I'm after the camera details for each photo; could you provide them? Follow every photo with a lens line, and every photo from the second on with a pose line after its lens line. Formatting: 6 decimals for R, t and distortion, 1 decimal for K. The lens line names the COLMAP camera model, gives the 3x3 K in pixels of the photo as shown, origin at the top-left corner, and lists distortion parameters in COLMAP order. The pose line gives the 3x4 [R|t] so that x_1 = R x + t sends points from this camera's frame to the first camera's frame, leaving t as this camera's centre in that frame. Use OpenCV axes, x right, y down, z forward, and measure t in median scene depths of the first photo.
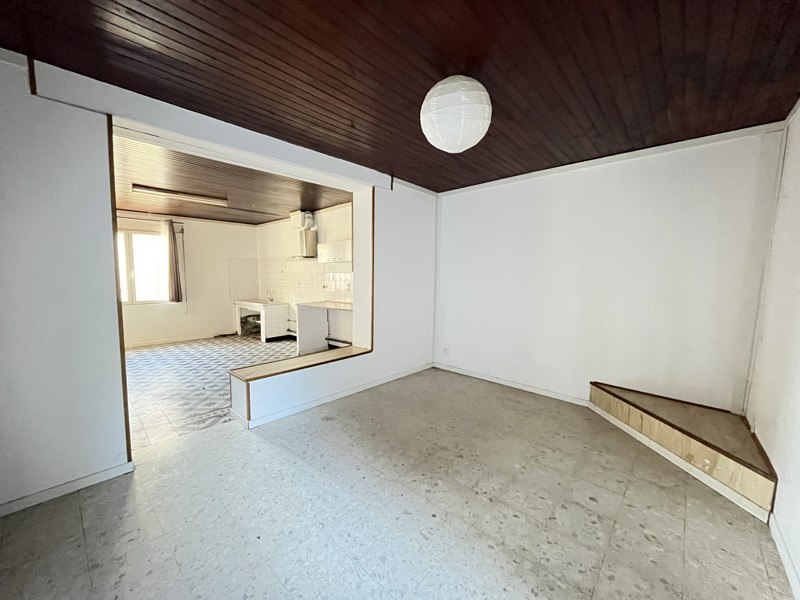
lens RADIAL K [[320.2, 0, 400.9], [0, 320.2, 302.1], [0, 0, 1]] dist [0.001992, 0.000256]
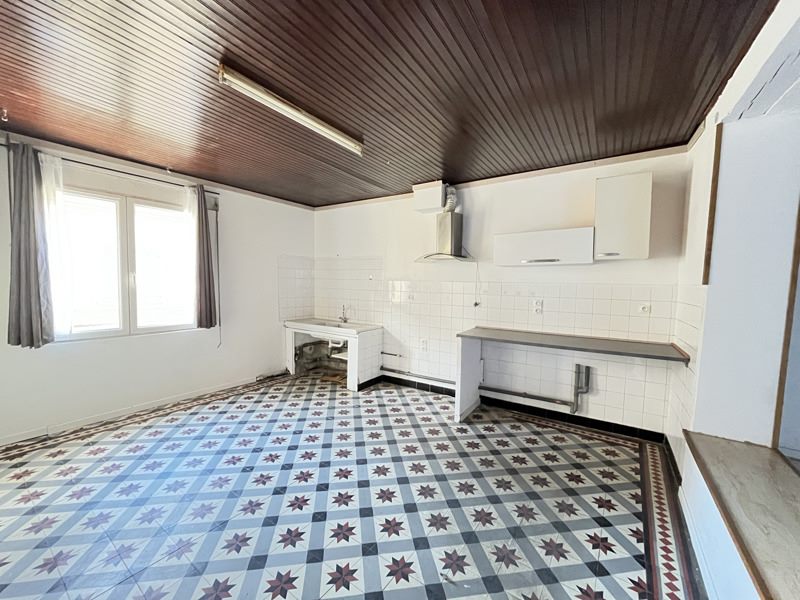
lens RADIAL K [[320.2, 0, 399.1], [0, 320.2, 303.1], [0, 0, 1]] dist [0.001992, 0.000256]
pose [[0.988947, 0.006126, 0.148140, -0.443072], [-0.002842, 0.999746, -0.022371, -0.031857], [-0.148240, 0.021703, 0.988713, 0.373265]]
